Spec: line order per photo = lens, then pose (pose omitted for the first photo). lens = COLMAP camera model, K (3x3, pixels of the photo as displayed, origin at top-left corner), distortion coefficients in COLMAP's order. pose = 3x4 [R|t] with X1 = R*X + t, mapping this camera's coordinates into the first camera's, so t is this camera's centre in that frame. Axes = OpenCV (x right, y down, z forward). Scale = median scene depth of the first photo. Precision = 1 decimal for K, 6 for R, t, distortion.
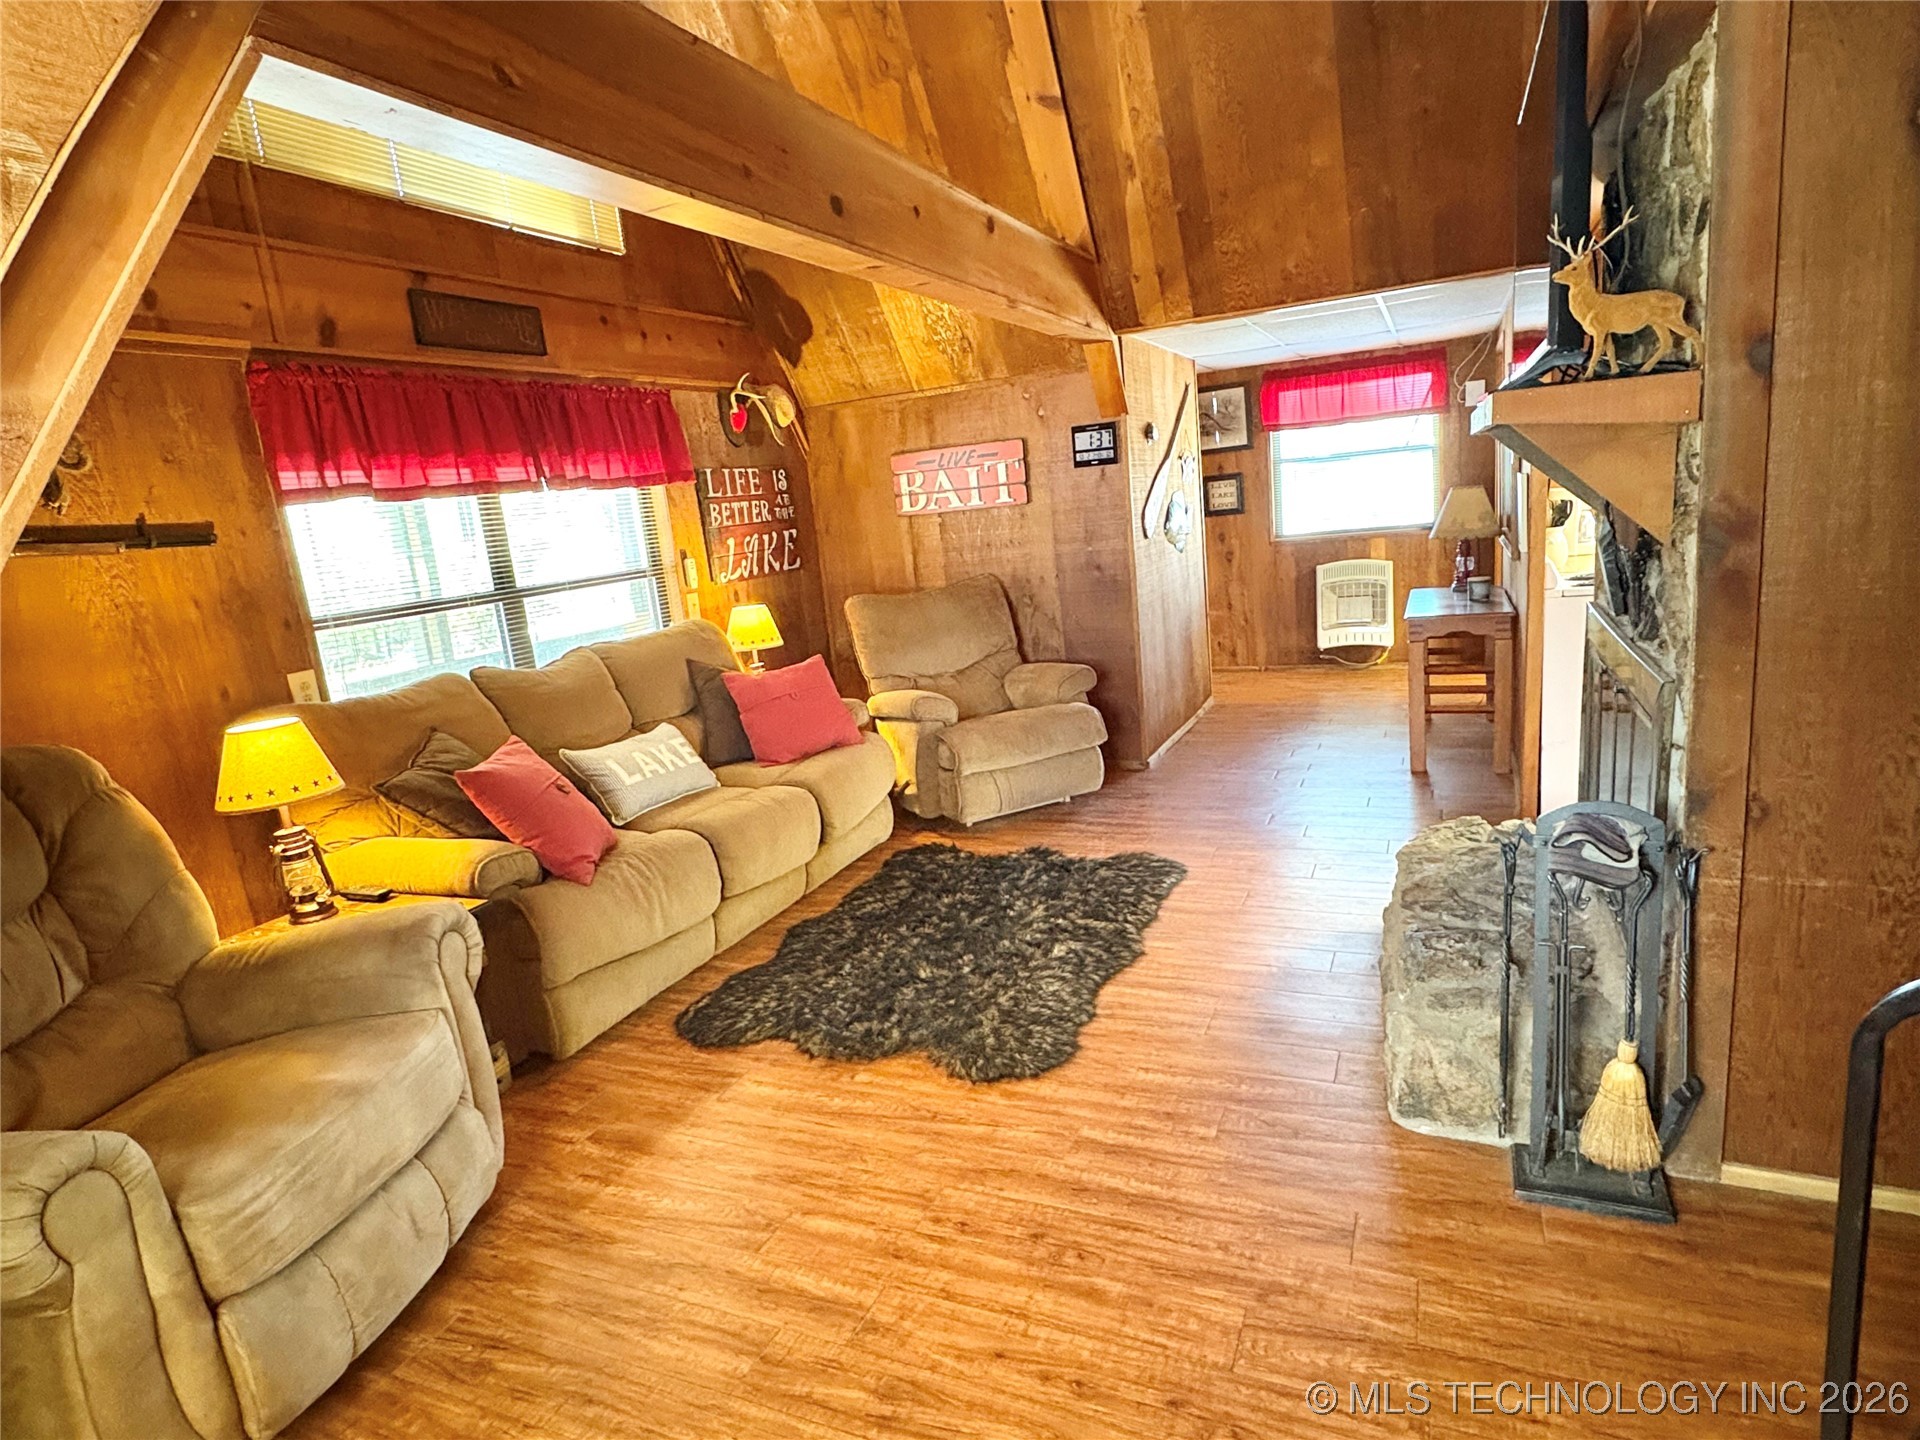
lens RADIAL K [[1062.5, 0, 955.0], [0, 1062.5, 725.7], [0, 0, 1]] dist [0.000820, -0.000288]
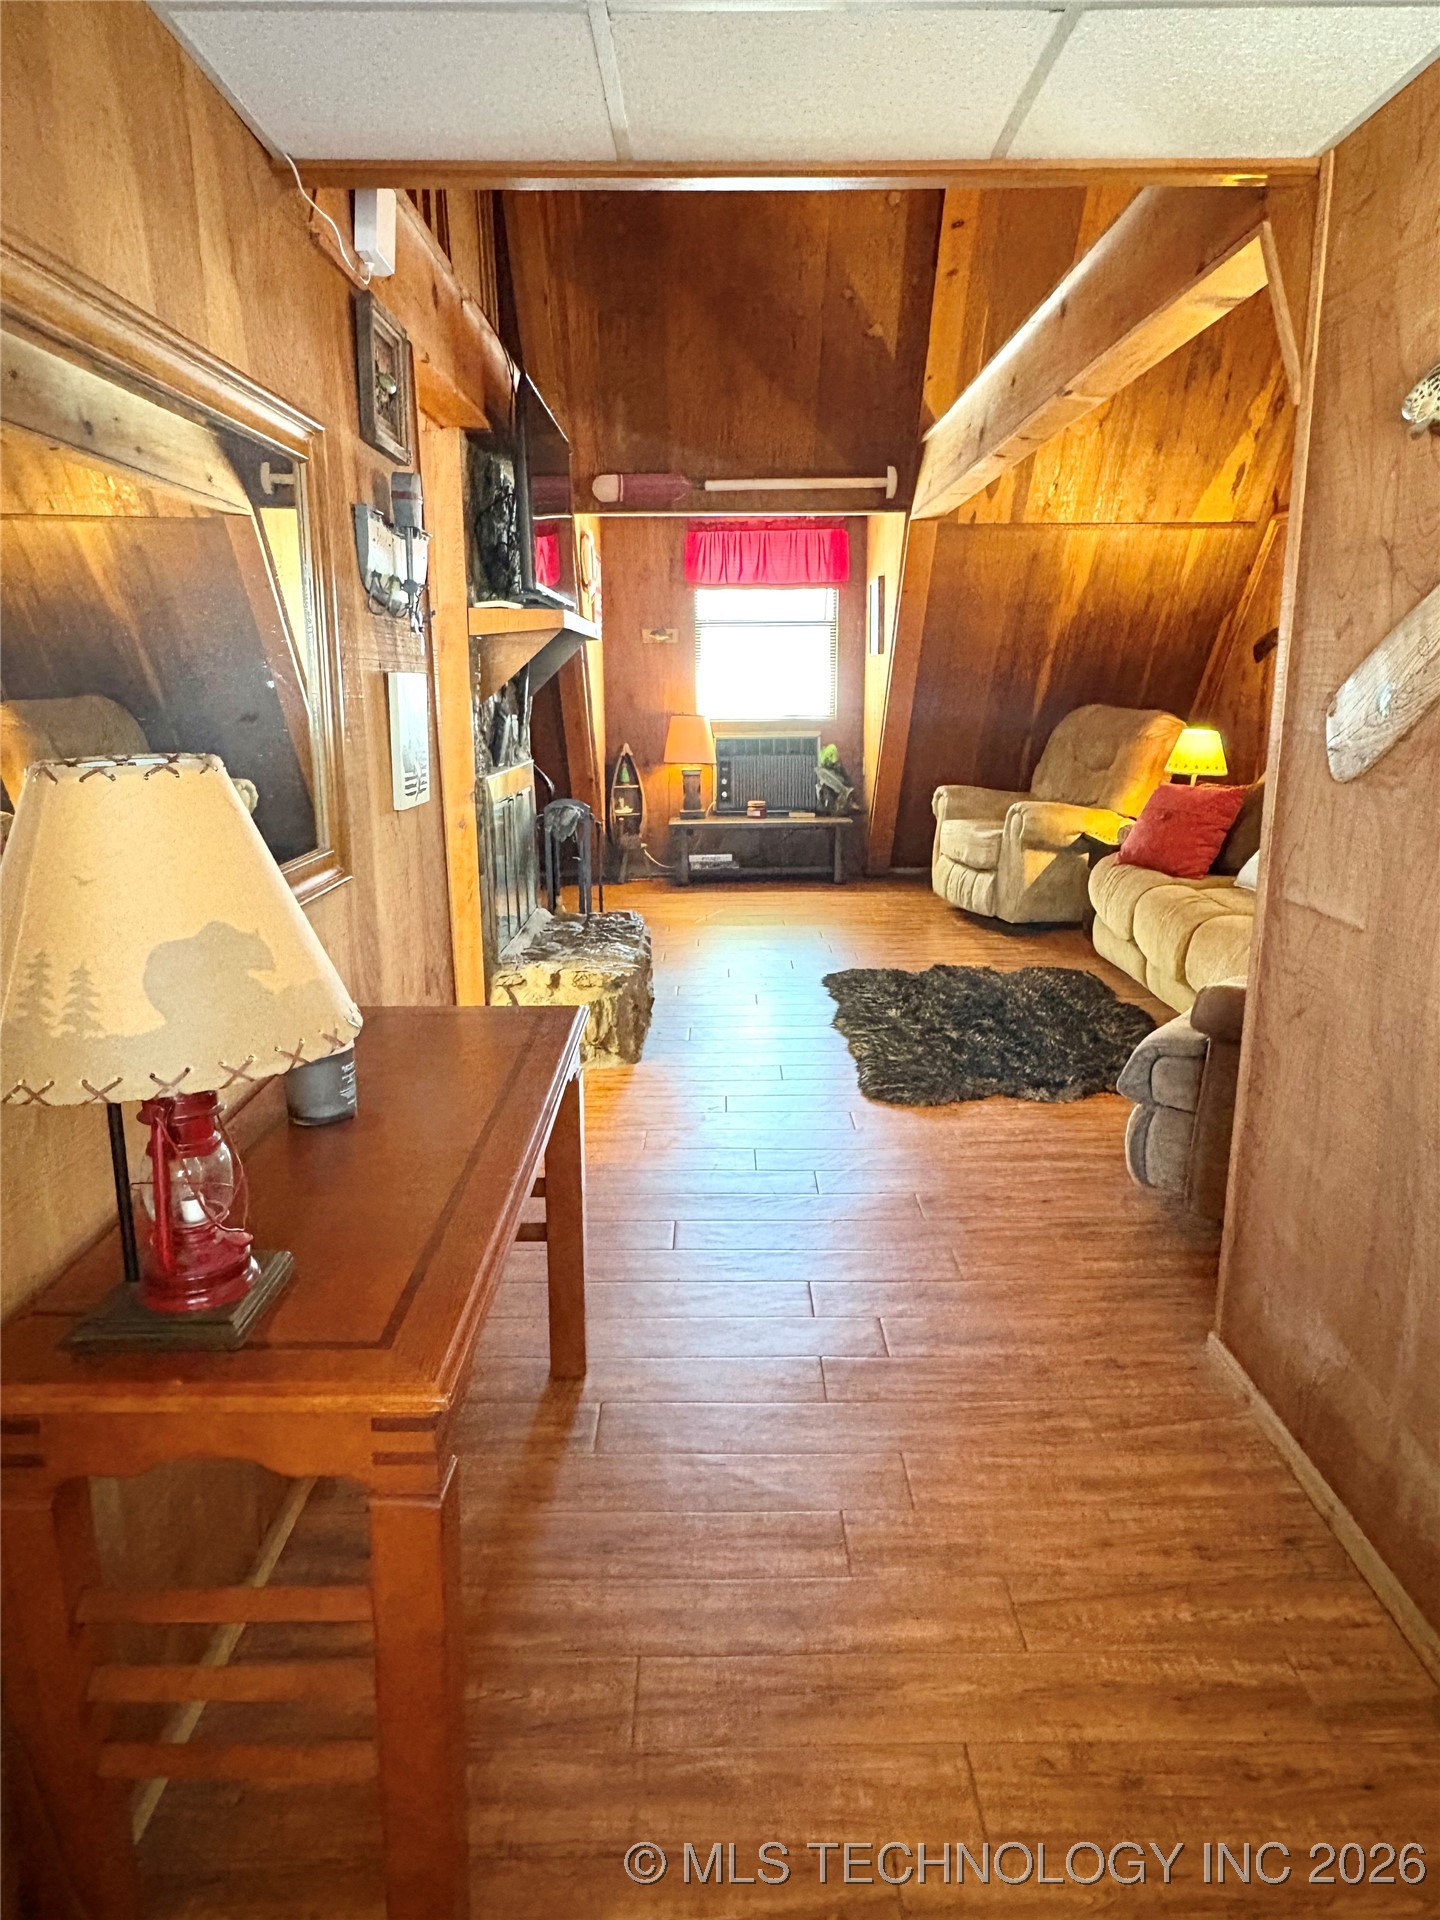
lens RADIAL K [[1234.5, 0, 720.0], [0, 1234.5, 960.0], [0, 0, 1]] dist [0.001029, -0.000153]
pose [[-0.906123, 0.190643, -0.377619, 0.749906], [0.006286, 0.898656, 0.438608, -0.441980], [0.422967, 0.395059, -0.815492, 1.897111]]
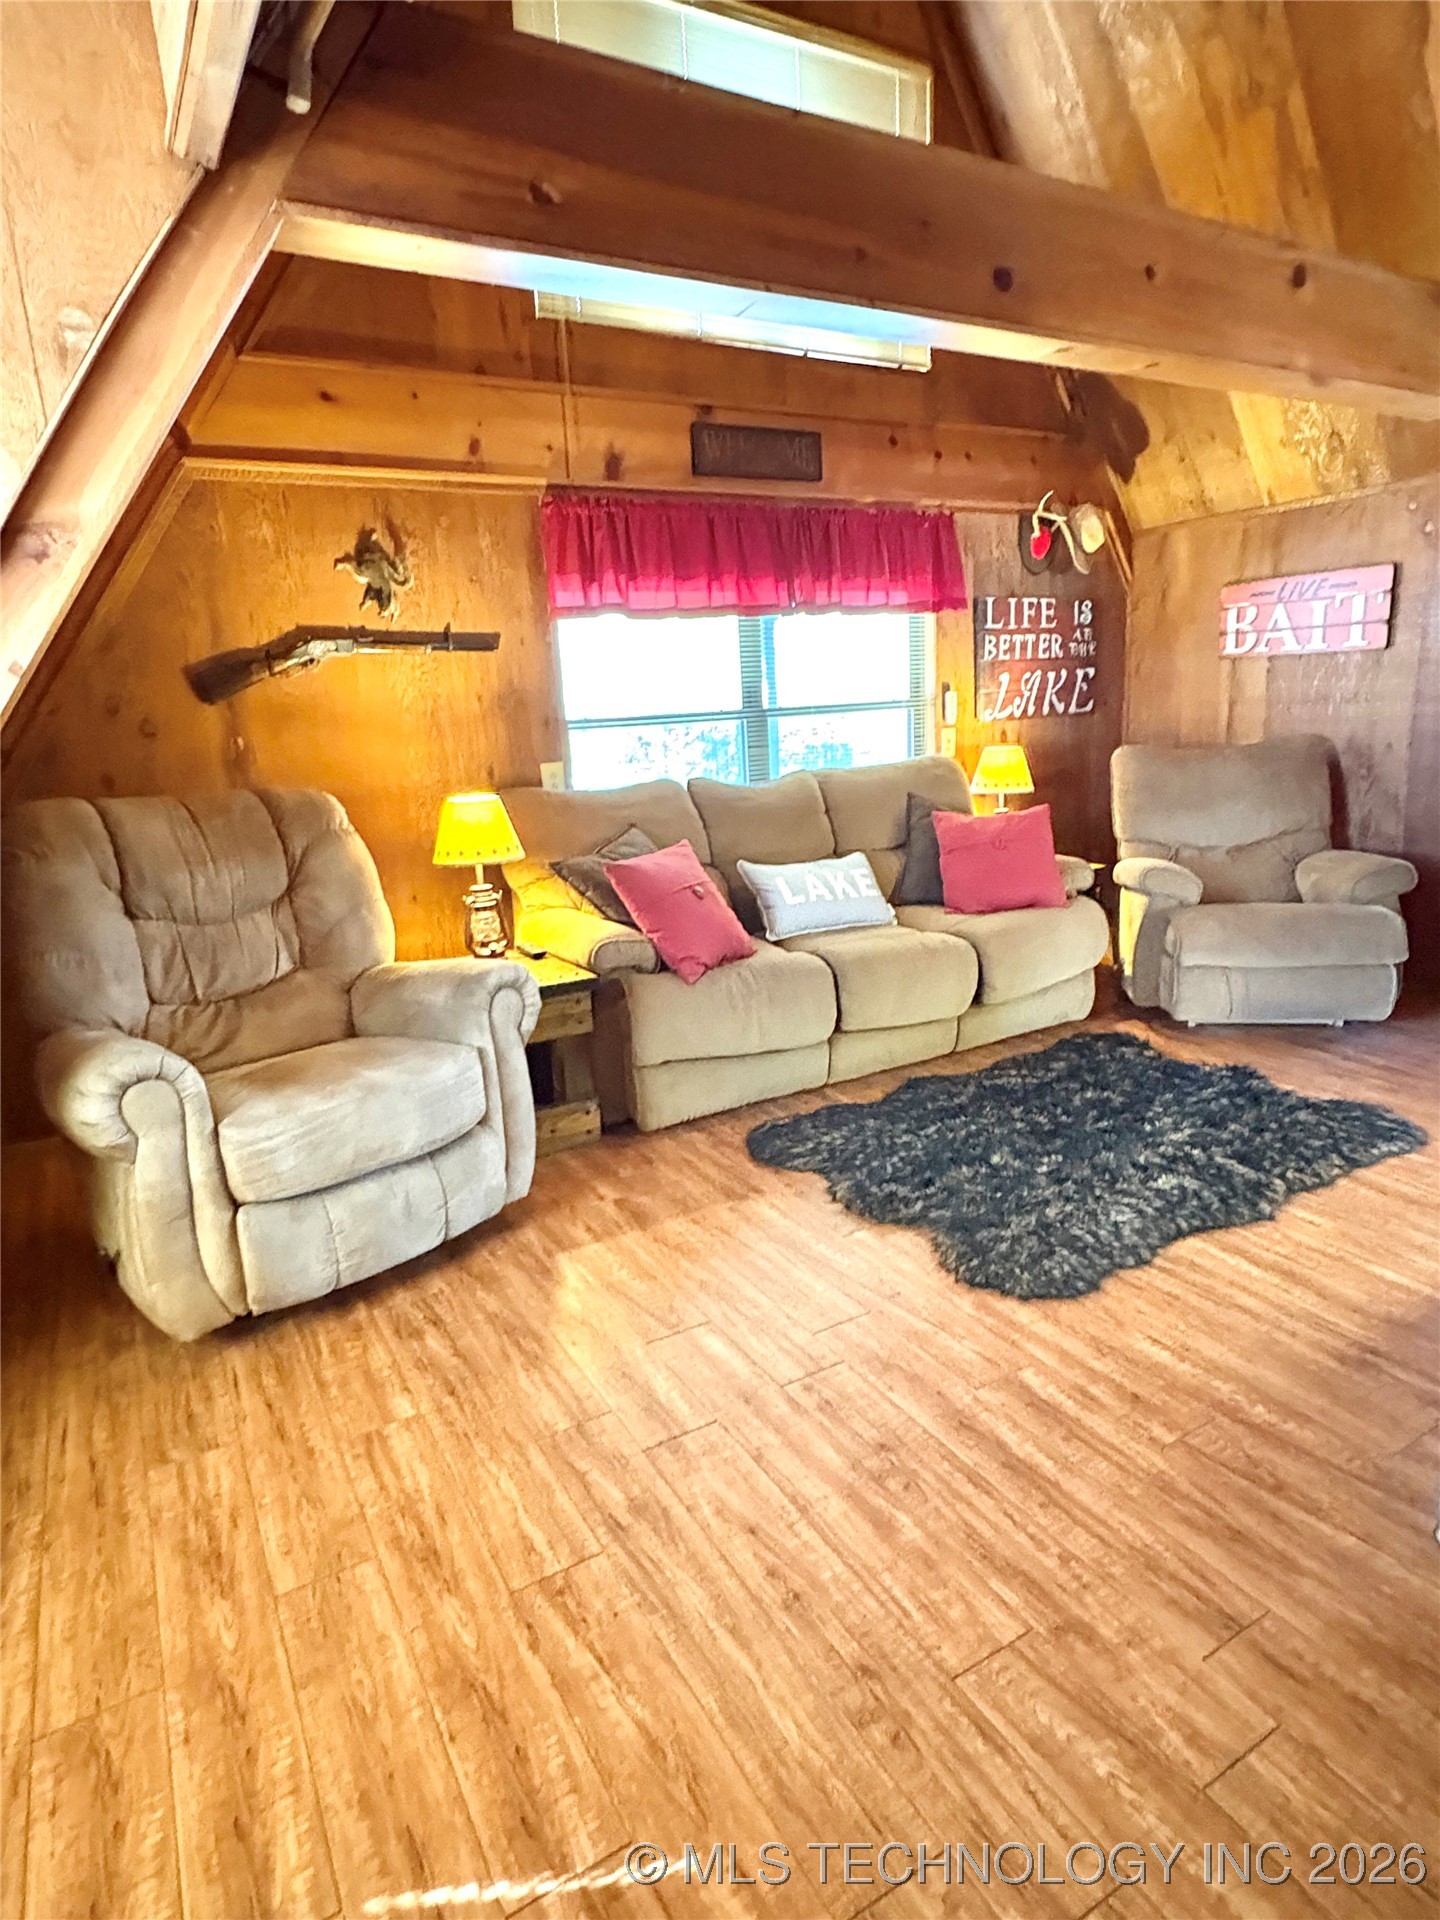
lens RADIAL K [[1059.5, 0, 713.9], [0, 1059.5, 961.9], [0, 0, 1]] dist [-0.004498, 0.002102]
pose [[0.810621, 0.198554, -0.550882, 0.214498], [-0.151134, 0.979826, 0.130765, -0.013218], [0.565732, -0.022744, 0.824275, 0.102828]]
